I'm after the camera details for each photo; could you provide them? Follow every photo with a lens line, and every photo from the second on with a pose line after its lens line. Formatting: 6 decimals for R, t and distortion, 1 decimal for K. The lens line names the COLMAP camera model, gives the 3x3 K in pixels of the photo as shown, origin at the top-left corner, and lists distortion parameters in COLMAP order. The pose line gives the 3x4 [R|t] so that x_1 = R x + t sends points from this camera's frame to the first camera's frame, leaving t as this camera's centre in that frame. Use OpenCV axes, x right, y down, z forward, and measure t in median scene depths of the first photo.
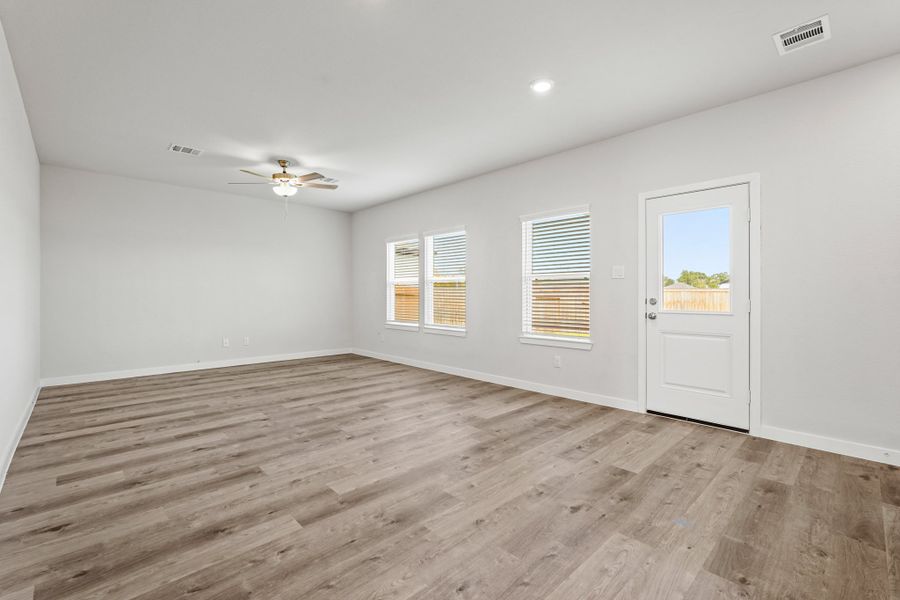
lens RADIAL K [[403.5, 0, 450.0], [0, 403.5, 300.0], [0, 0, 1]] dist [-0.002002, -0.000029]
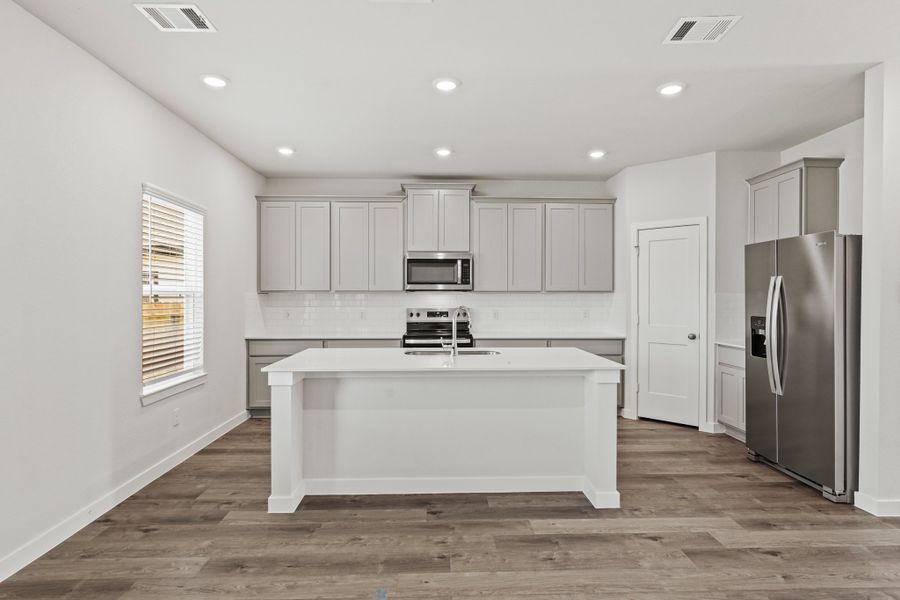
lens RADIAL K [[483.6, 0, 450.0], [0, 483.6, 300.0], [0, 0, 1]] dist [0.001055, 0.000299]
pose [[-0.750187, -0.006375, 0.661195, -0.155025], [0.005473, 0.999859, 0.015850, -0.073170], [-0.661203, 0.015509, -0.750047, 1.108184]]
